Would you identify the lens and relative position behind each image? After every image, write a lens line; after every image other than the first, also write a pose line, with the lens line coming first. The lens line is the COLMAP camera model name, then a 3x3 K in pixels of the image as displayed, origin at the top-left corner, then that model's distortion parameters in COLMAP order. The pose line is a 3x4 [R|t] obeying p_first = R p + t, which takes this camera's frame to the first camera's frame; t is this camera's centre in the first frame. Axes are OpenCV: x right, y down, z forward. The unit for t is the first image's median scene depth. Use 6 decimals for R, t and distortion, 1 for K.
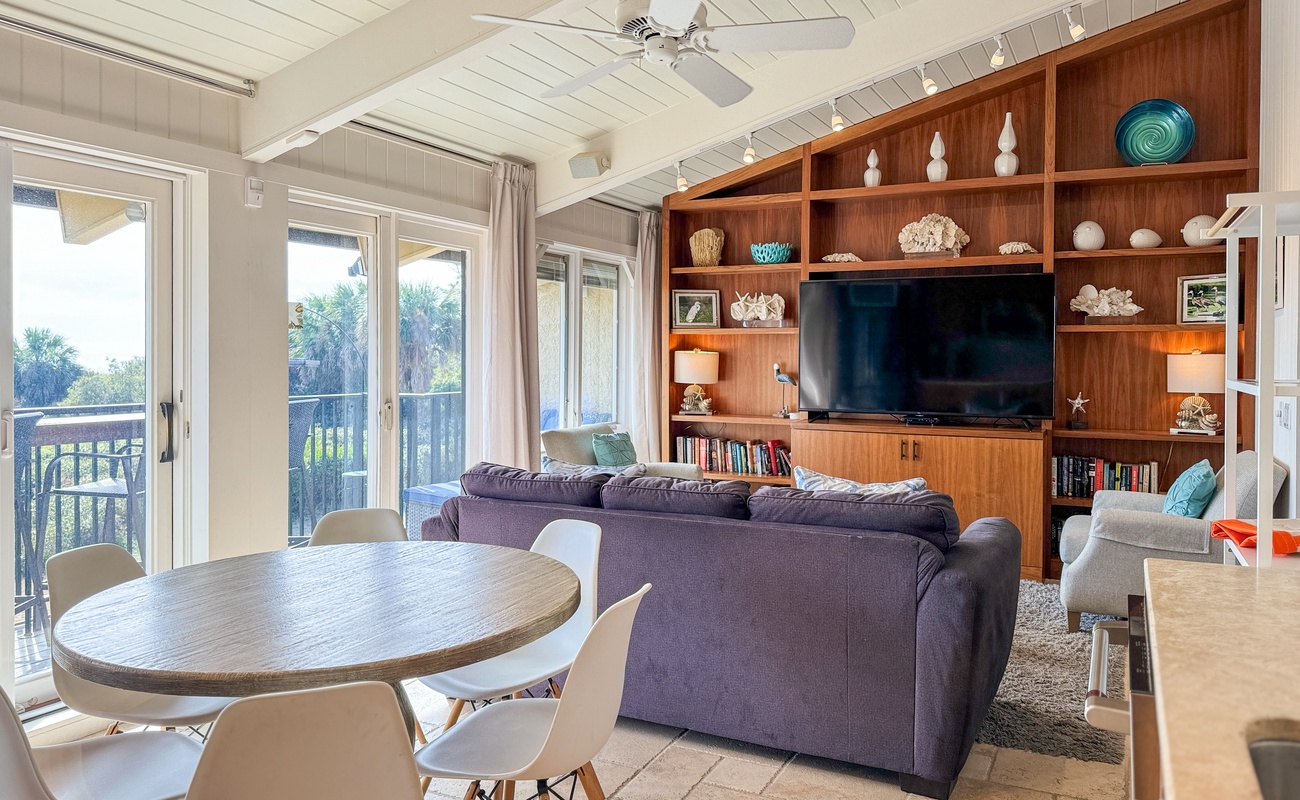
lens RADIAL K [[928.9, 0, 653.8], [0, 928.9, 363.3], [0, 0, 1]] dist [0.045315, -0.001266]
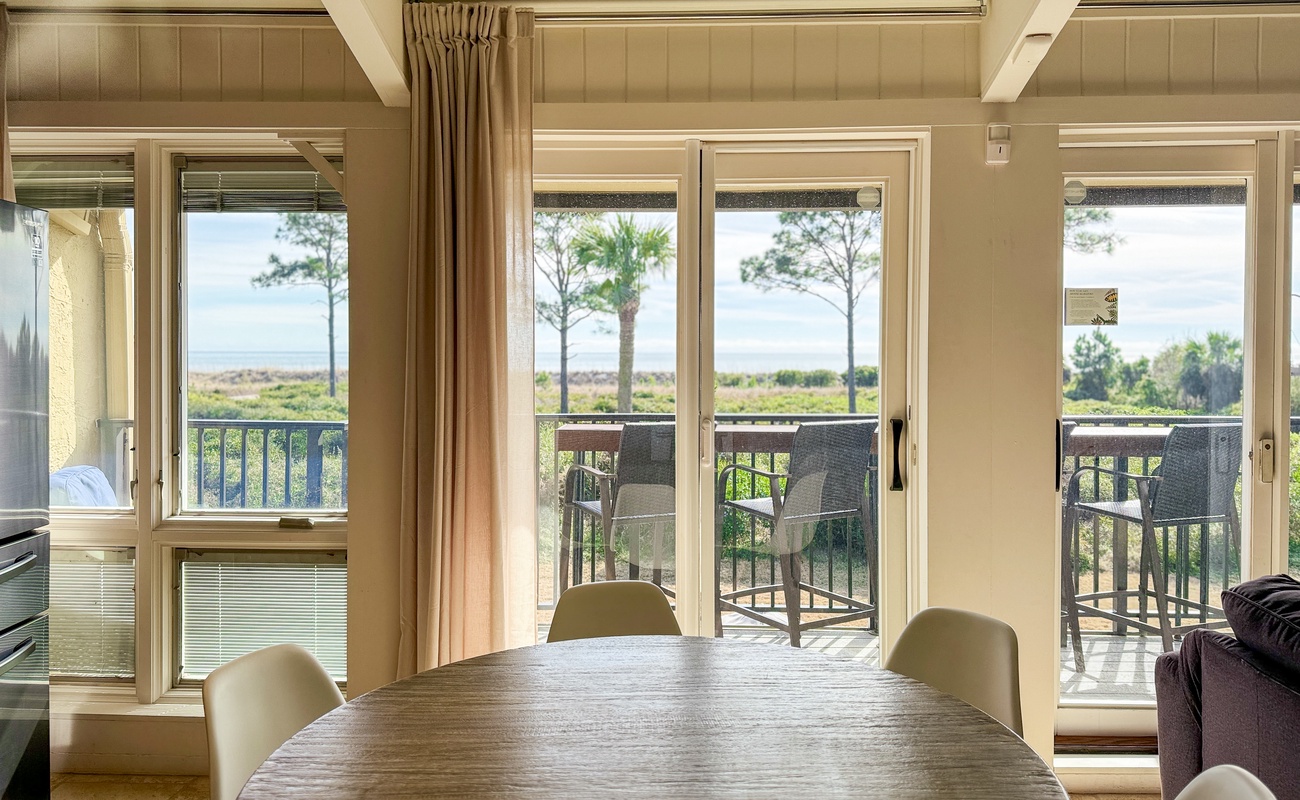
lens RADIAL K [[928.9, 0, 653.8], [0, 928.9, 363.3], [0, 0, 1]] dist [0.045315, -0.001266]
pose [[0.403469, 0.010911, -0.914928, 0.146024], [-0.021854, 0.999759, 0.002286, -0.003963], [0.914732, 0.019072, 0.403610, 0.455545]]
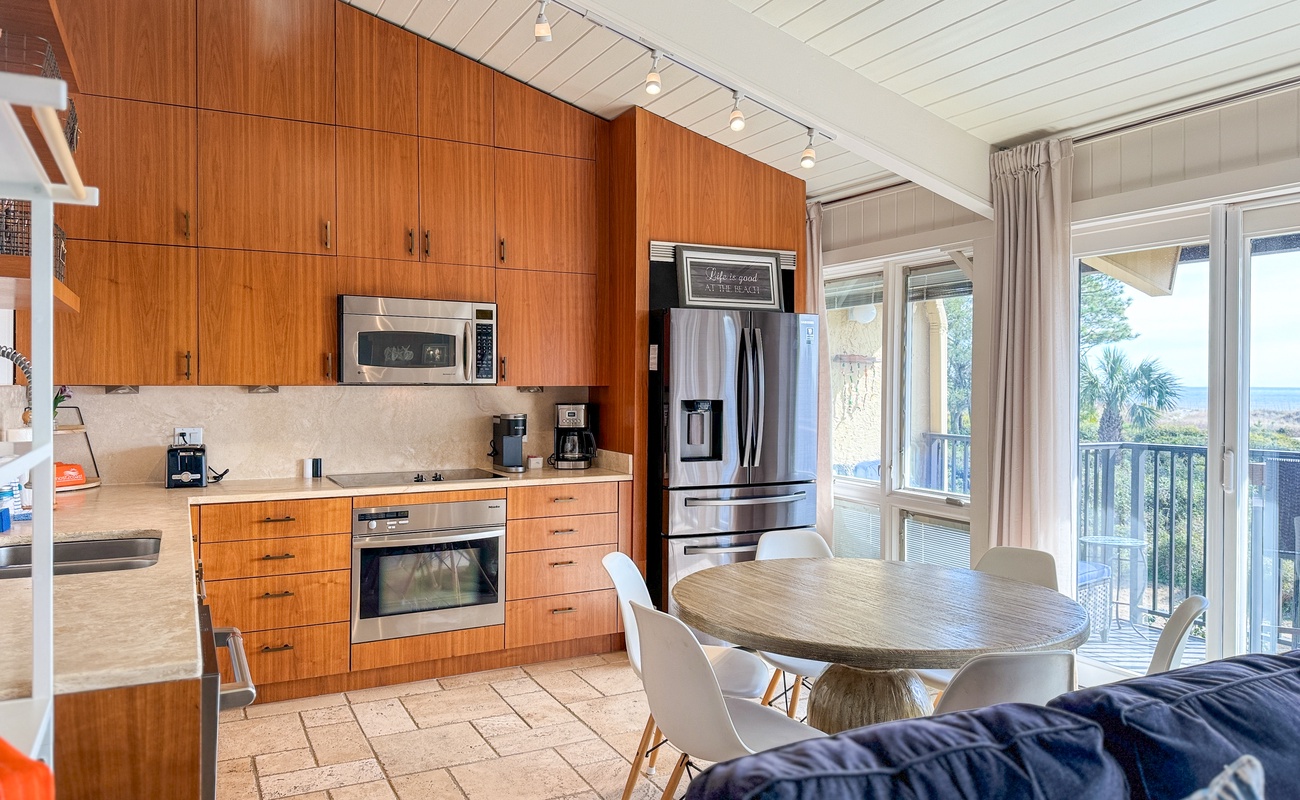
lens RADIAL K [[928.9, 0, 653.8], [0, 928.9, 363.3], [0, 0, 1]] dist [0.045315, -0.001266]
pose [[-0.592251, -0.021245, -0.805474, 0.499583], [-0.018112, 0.999751, -0.013052, -0.014839], [0.805550, 0.006859, -0.592488, 0.899911]]
